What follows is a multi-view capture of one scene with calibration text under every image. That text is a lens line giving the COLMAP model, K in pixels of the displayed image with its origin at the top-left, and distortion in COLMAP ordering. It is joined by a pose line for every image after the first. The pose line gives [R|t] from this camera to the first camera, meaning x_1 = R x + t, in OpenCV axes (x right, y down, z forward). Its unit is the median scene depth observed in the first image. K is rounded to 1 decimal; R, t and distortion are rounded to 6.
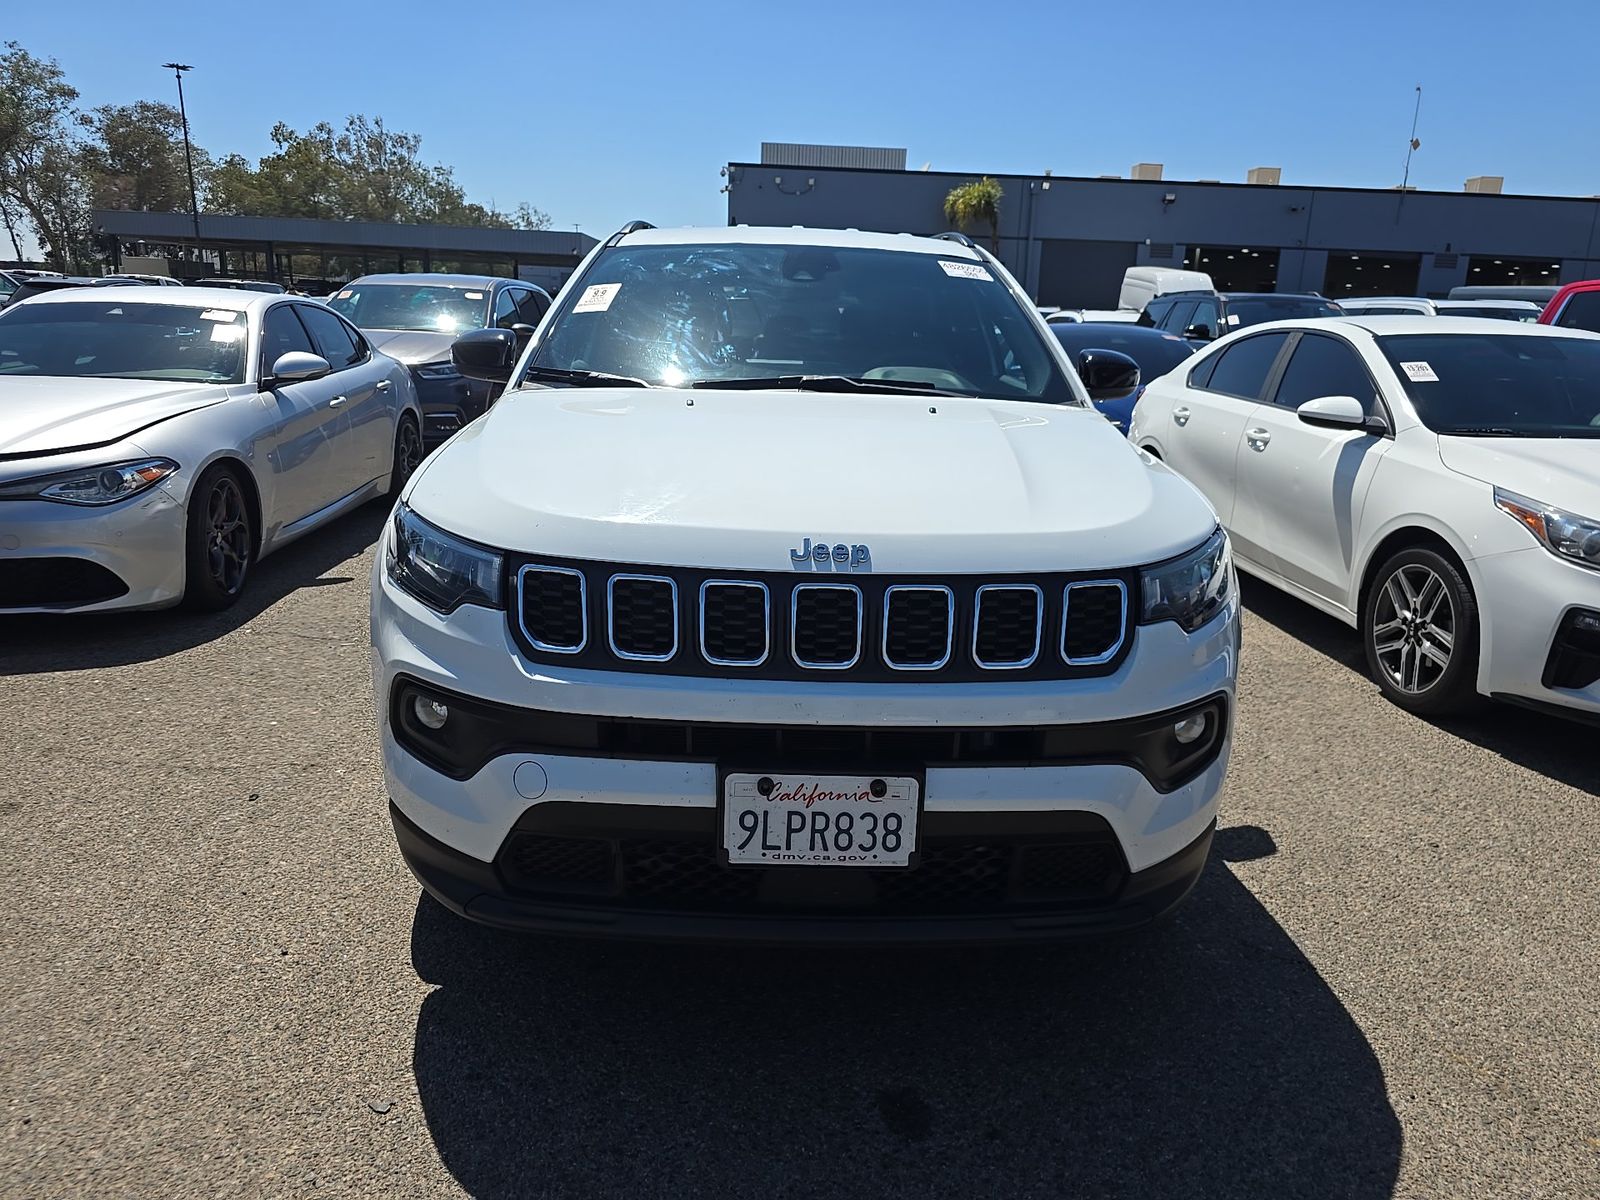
lens RADIAL K [[1077.6, 0, 795.2], [0, 1077.6, 590.3], [0, 0, 1]] dist [0.025726, -0.026855]
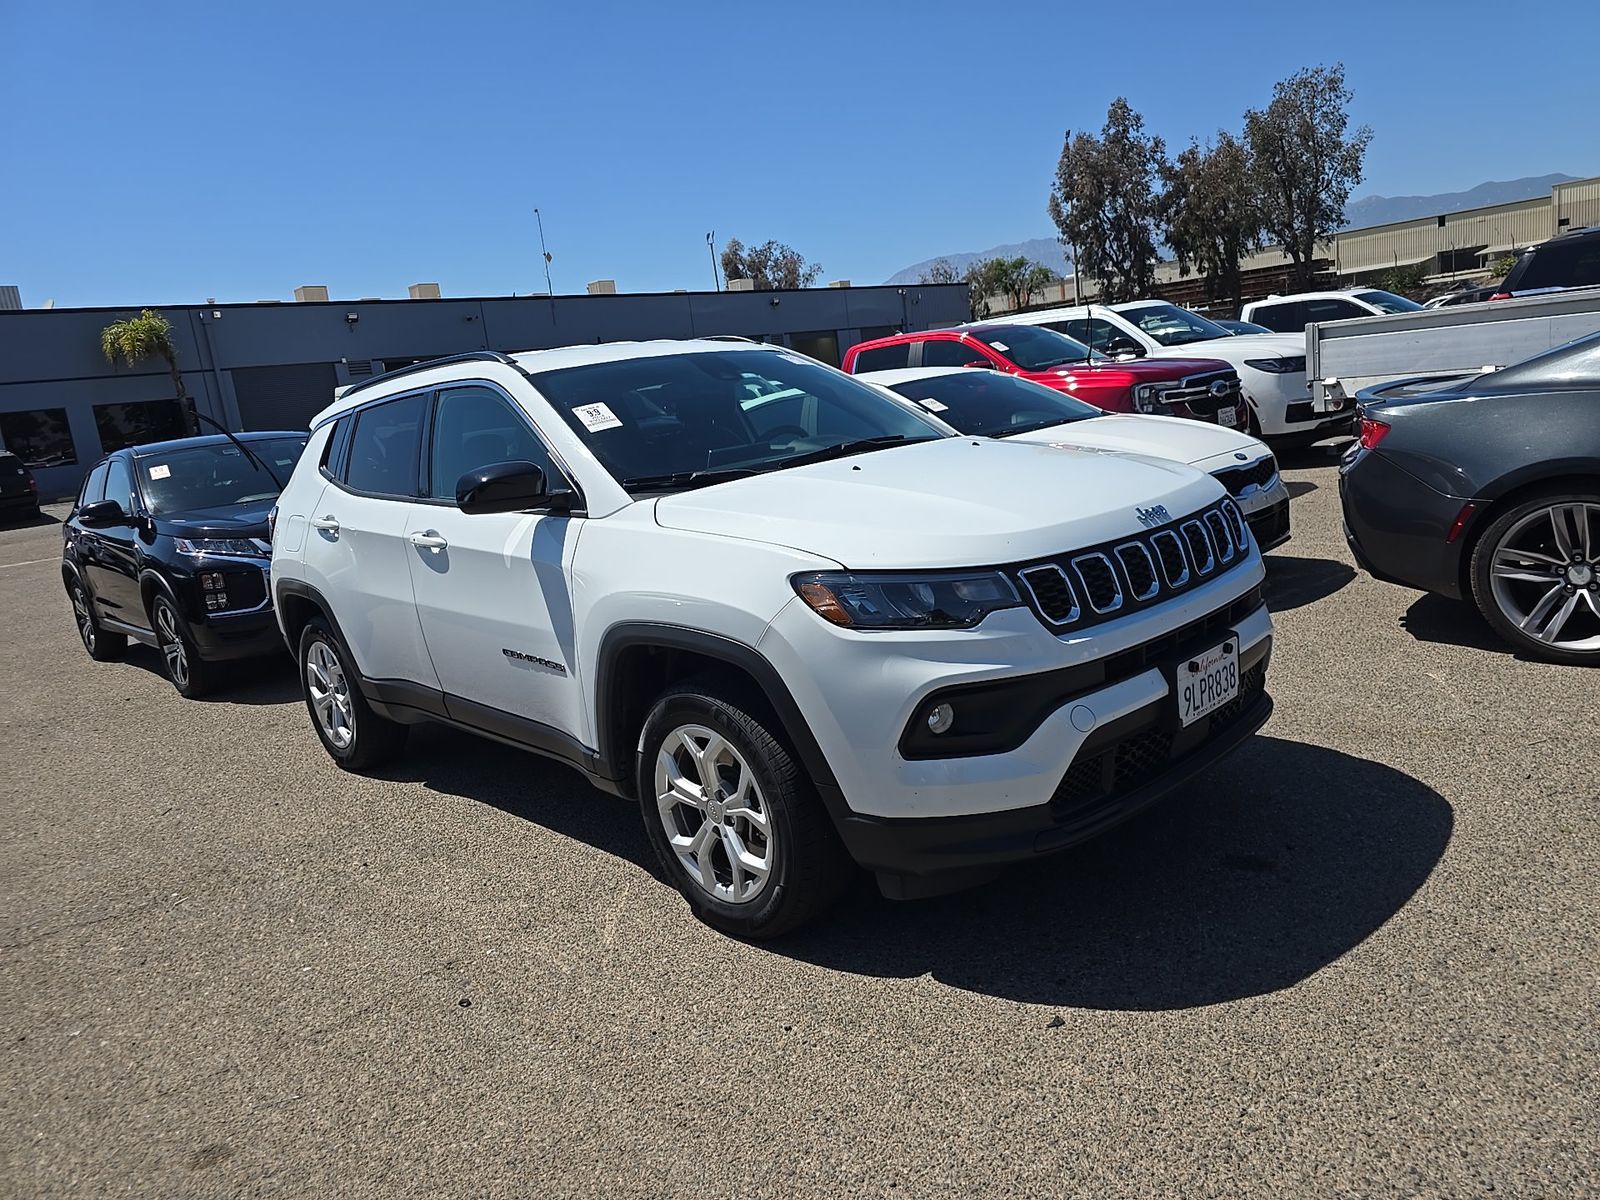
lens RADIAL K [[1077.6, 0, 806.7], [0, 1077.6, 605.3], [0, 0, 1]] dist [0.025726, -0.026855]
pose [[0.728981, -0.248009, 0.638027, -1.262183], [0.301305, 0.953166, 0.026249, -0.093856], [-0.614656, 0.173106, 0.769567, 0.146621]]
